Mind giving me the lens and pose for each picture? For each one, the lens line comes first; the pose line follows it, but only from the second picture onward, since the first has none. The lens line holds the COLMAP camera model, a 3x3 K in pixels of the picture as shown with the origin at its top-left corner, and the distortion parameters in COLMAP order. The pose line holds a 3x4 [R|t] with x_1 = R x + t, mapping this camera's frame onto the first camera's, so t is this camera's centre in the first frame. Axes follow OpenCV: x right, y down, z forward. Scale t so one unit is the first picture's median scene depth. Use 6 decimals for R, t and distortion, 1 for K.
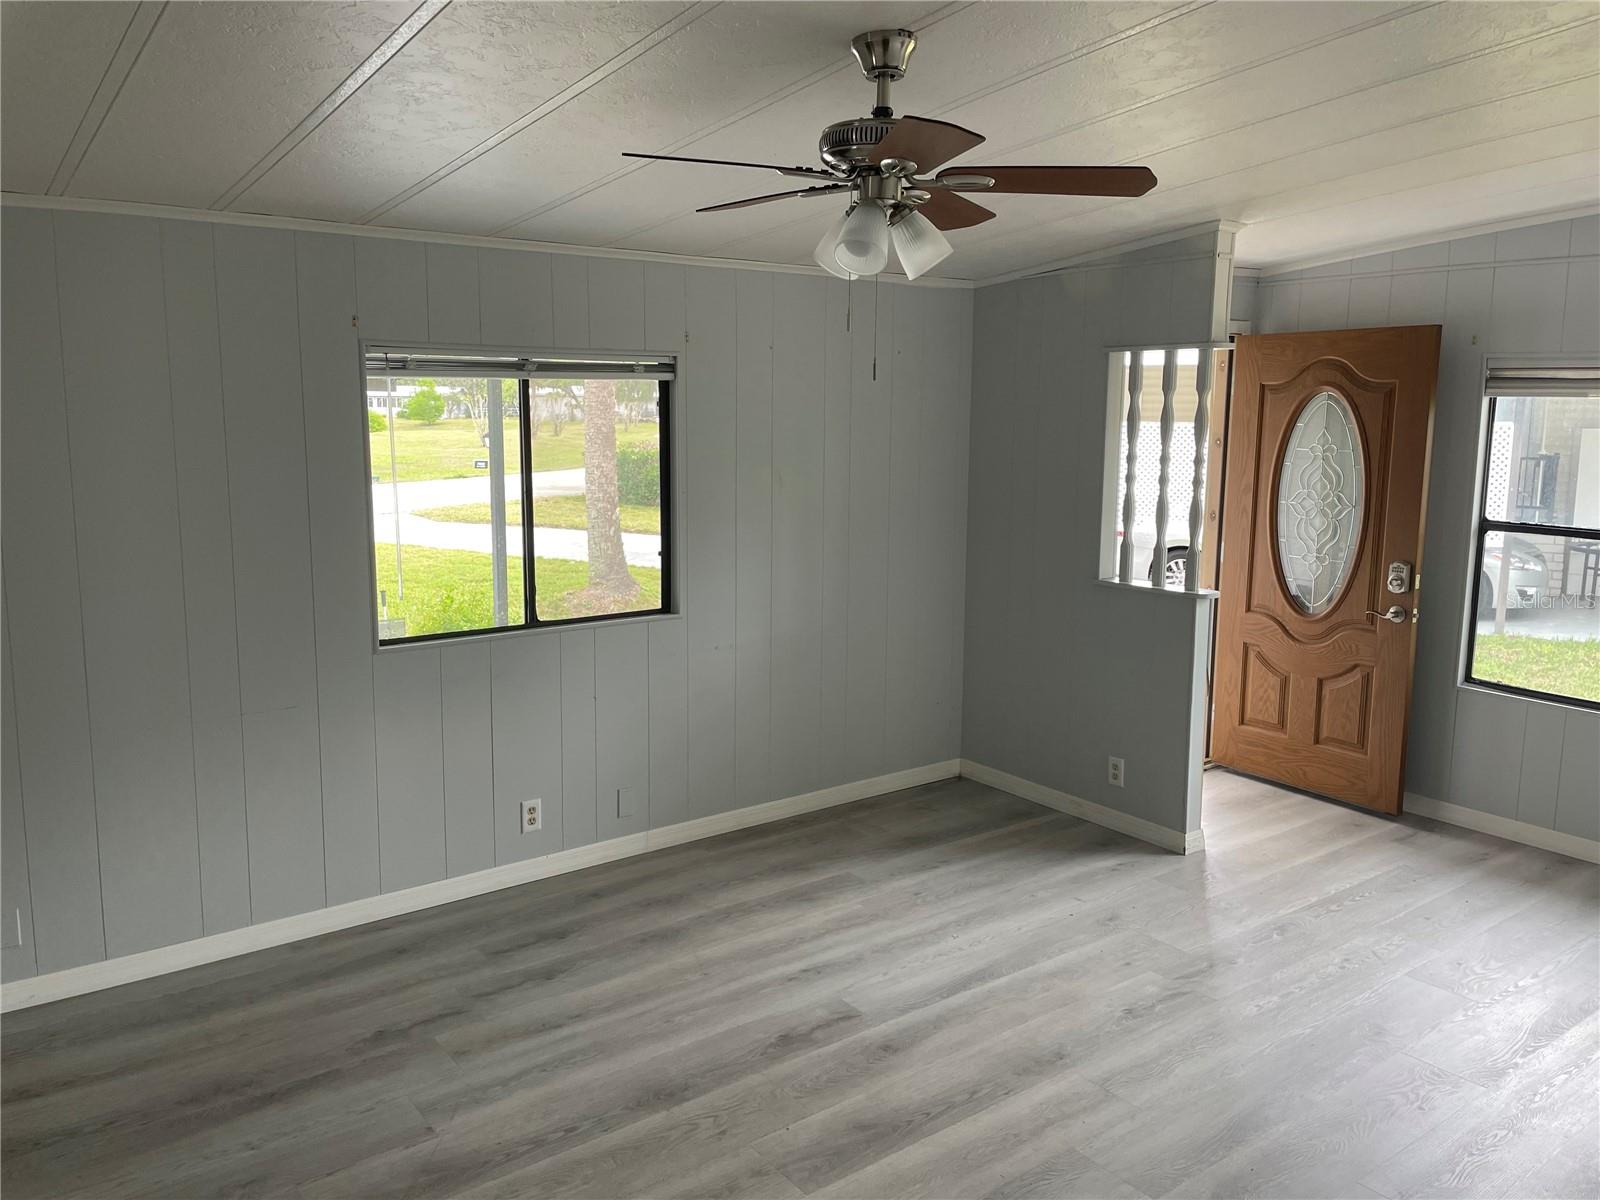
lens RADIAL K [[1207.3, 0, 796.5], [0, 1207.3, 578.8], [0, 0, 1]] dist [0.105565, -0.129755]
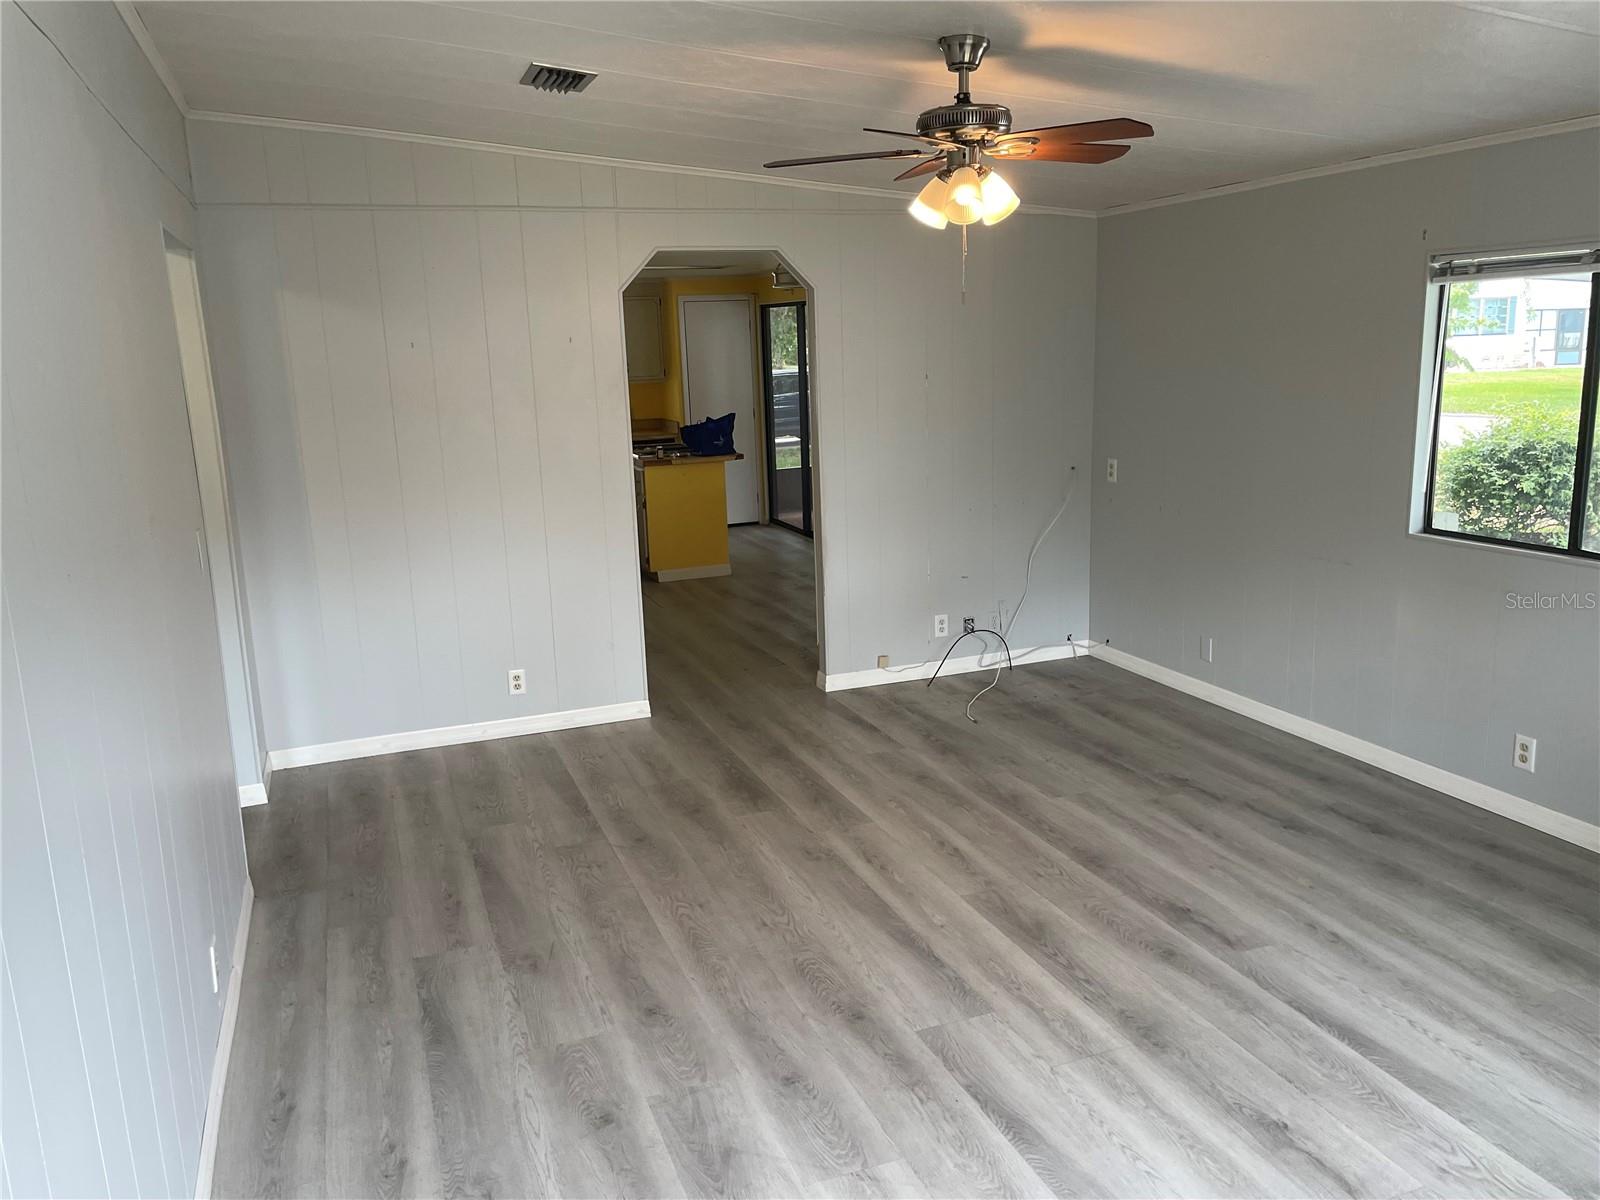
lens RADIAL K [[1207.3, 0, 796.5], [0, 1207.3, 578.8], [0, 0, 1]] dist [0.105565, -0.129755]
pose [[-0.275828, 0.187091, -0.942823, 0.979633], [-0.104839, 0.969167, 0.222989, -0.106291], [0.955473, 0.160351, -0.247709, 0.831801]]
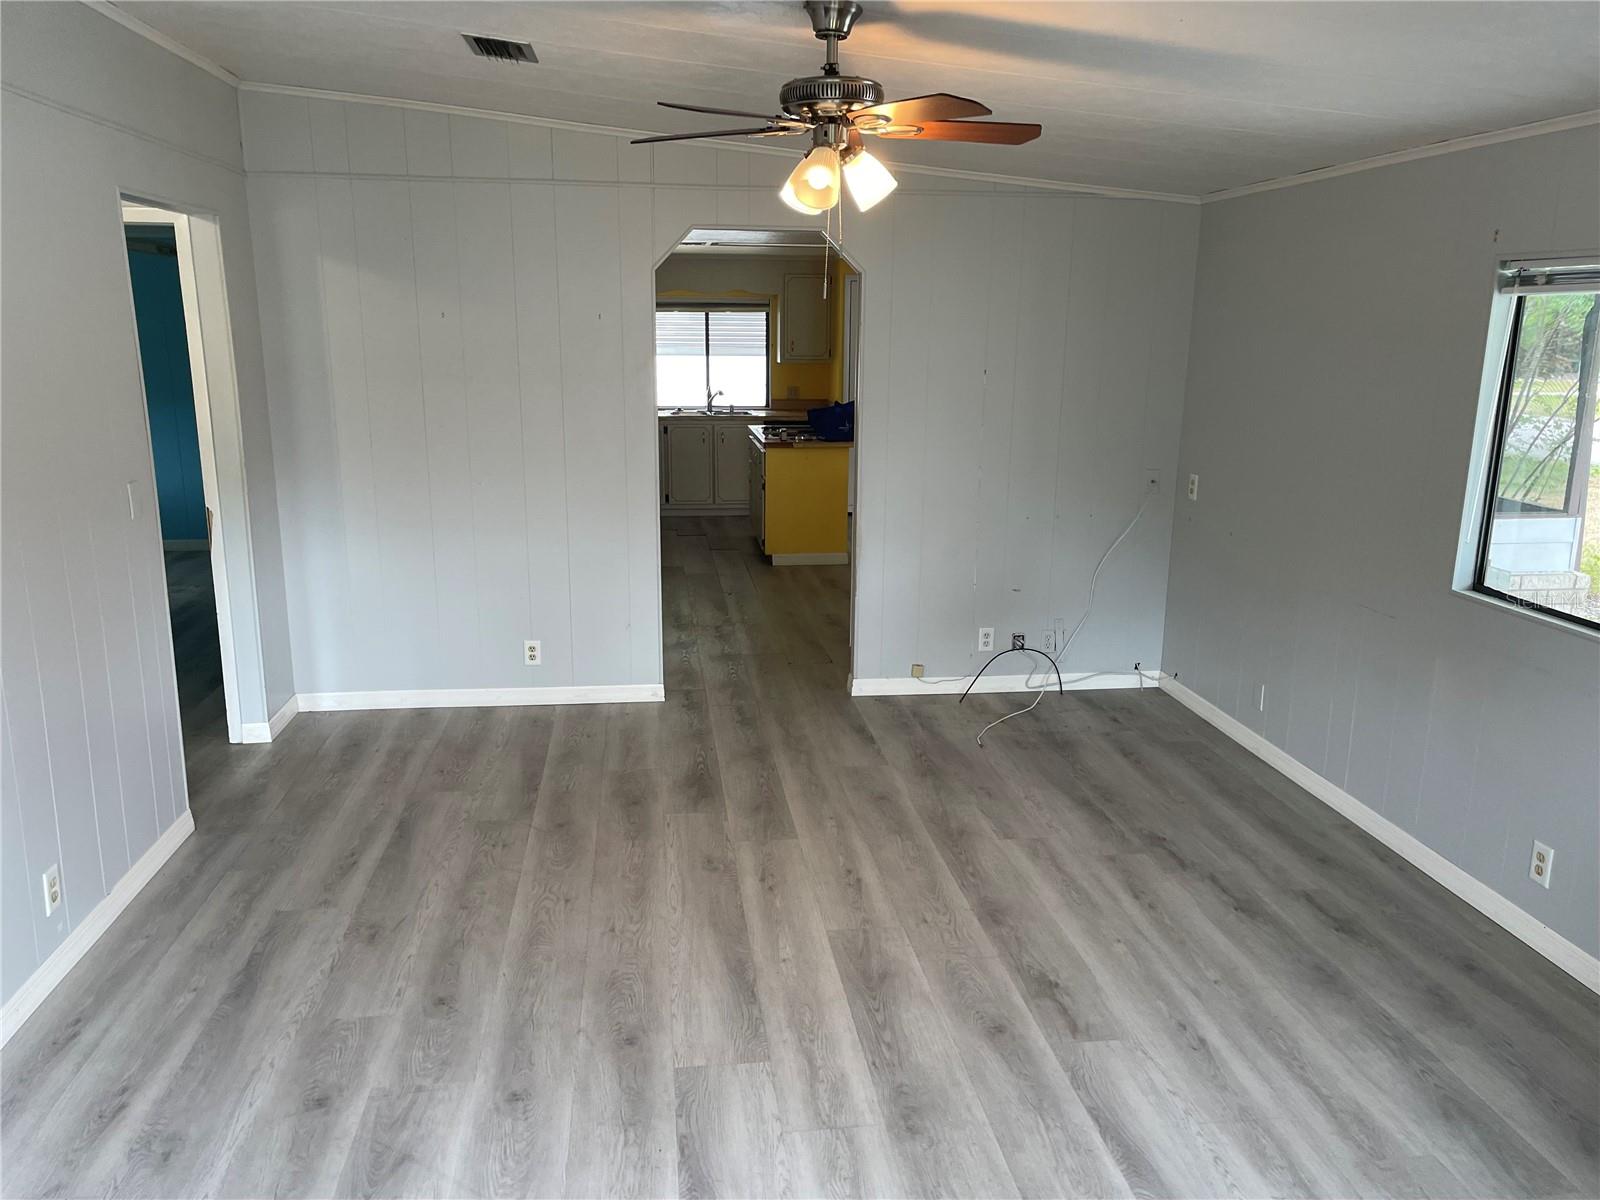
lens RADIAL K [[1206.7, 0, 796.4], [0, 1206.7, 601.4], [0, 0, 1]] dist [0.107770, -0.135343]
pose [[-0.493526, 0.183758, -0.850097, 0.804544], [-0.136133, 0.949056, 0.284182, -0.152537], [0.859011, 0.255978, -0.443369, 1.097577]]
